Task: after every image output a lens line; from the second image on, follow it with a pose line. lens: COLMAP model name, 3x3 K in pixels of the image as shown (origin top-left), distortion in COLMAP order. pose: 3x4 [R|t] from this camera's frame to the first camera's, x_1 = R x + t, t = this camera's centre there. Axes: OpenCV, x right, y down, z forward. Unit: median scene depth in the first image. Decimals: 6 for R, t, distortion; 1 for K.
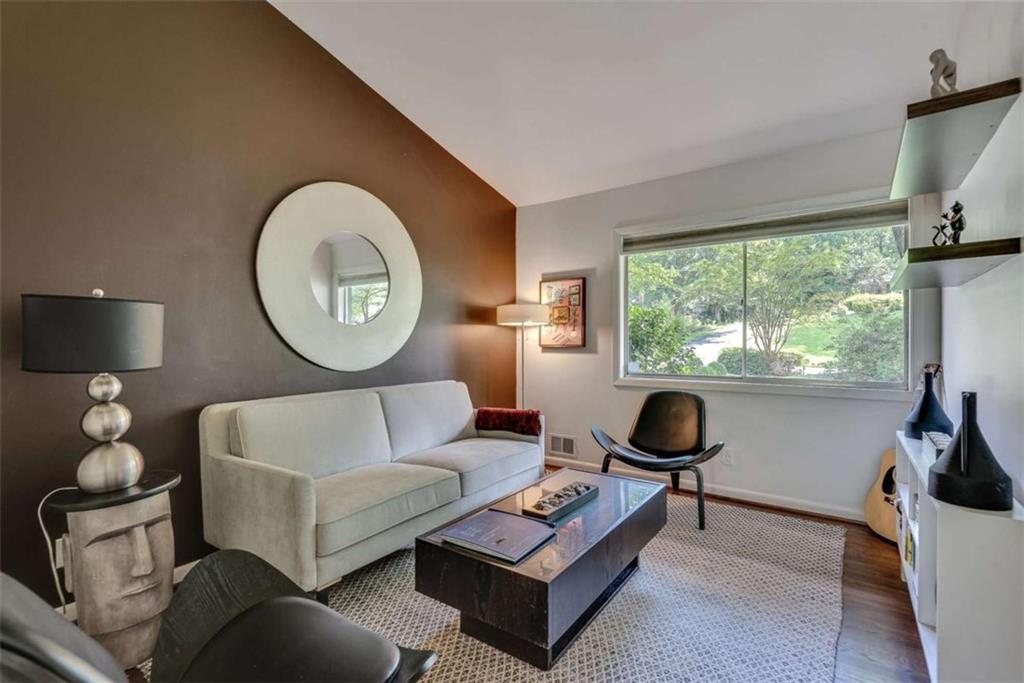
lens RADIAL K [[472.1, 0, 515.1], [0, 472.1, 344.4], [0, 0, 1]] dist [-0.003600, -0.001327]
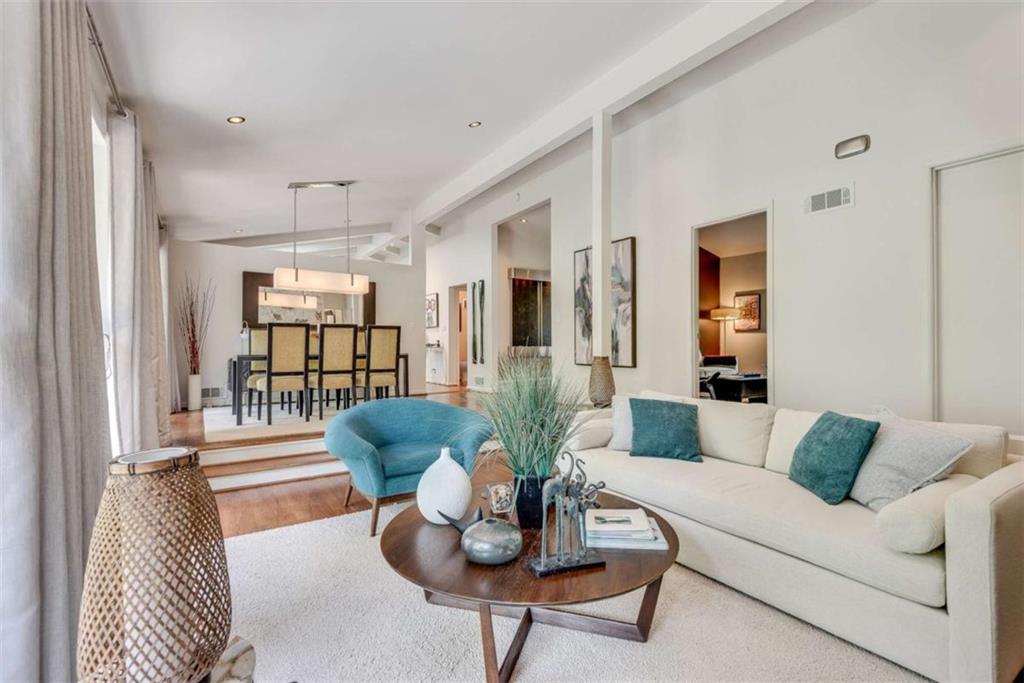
lens RADIAL K [[472.1, 0, 503.8], [0, 472.1, 345.5], [0, 0, 1]] dist [-0.003600, -0.001327]
pose [[0.927927, -0.001295, -0.372760, -0.105595], [0.005410, 0.999935, 0.009993, 0.044365], [0.372723, -0.011290, 0.927874, -1.168580]]
